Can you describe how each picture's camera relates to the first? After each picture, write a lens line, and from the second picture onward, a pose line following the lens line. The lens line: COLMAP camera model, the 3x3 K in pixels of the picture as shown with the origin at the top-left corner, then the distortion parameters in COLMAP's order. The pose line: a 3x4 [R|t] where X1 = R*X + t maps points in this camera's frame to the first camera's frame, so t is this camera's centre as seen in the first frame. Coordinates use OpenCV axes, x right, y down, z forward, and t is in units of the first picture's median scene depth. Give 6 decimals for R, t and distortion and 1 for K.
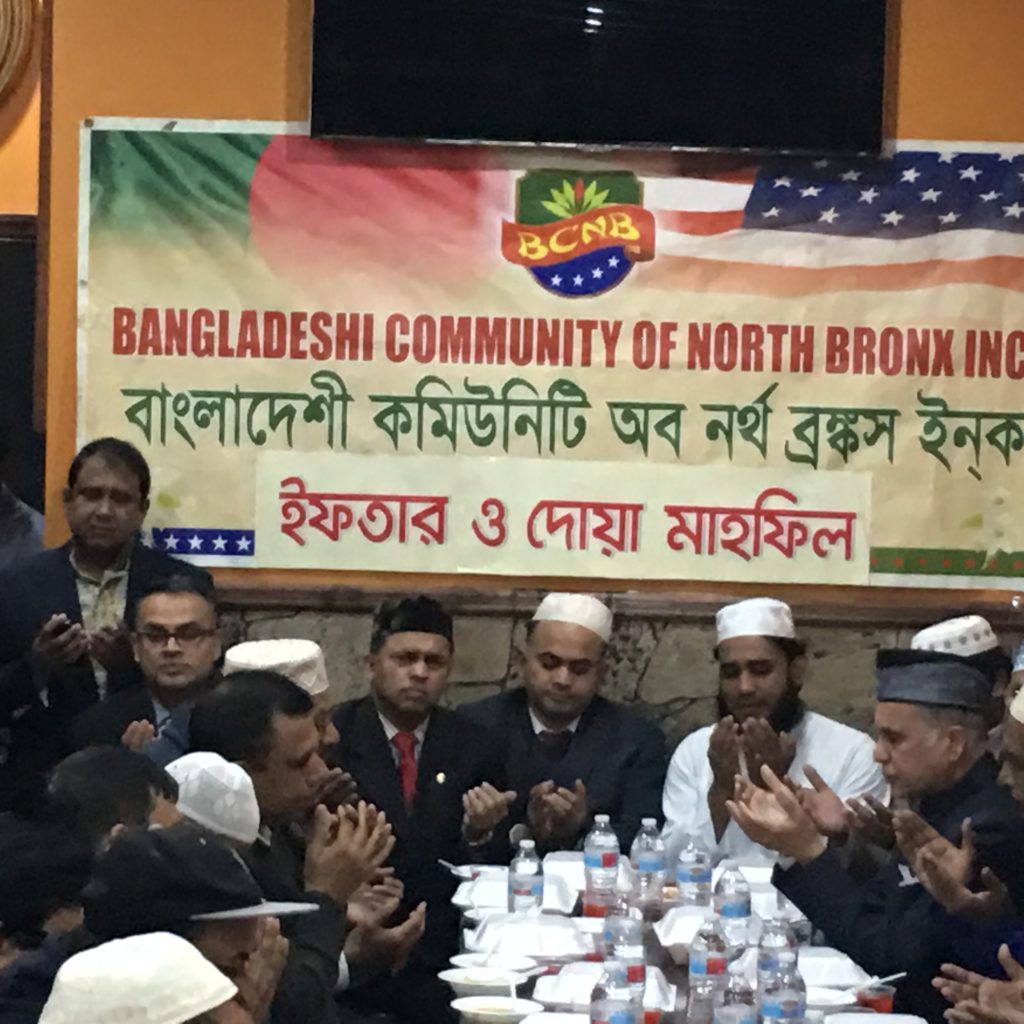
lens RADIAL K [[3874.9, 0, 469.2], [0, 3874.9, 462.2], [0, 0, 1]] dist [0.027710, 0.000000]
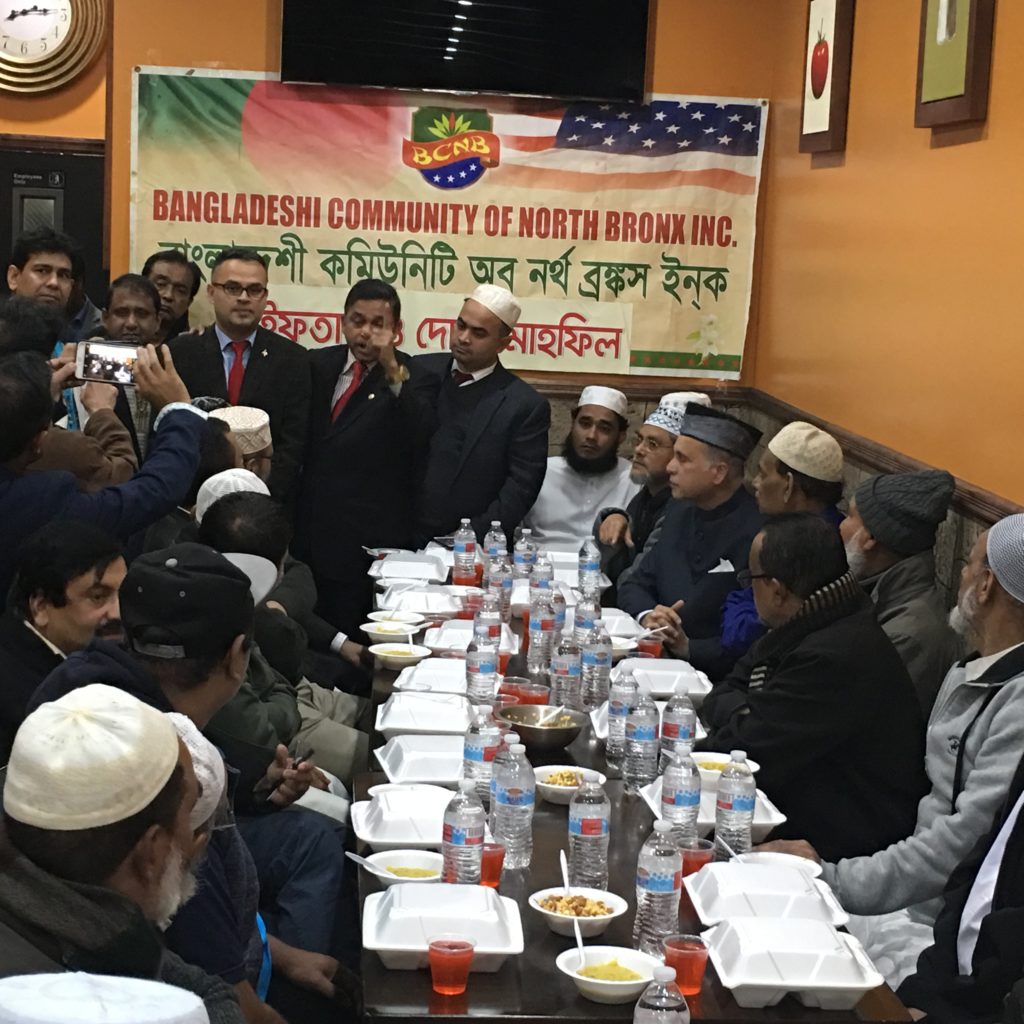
lens RADIAL K [[2113.6, 0, 525.8], [0, 2113.6, 490.3], [0, 0, 1]] dist [0.043110, 0.000000]
pose [[0.997103, 0.009632, 0.075445, -0.005257], [-0.016296, 0.995968, 0.088218, 0.003072], [-0.074291, -0.089192, 0.993240, 0.128515]]
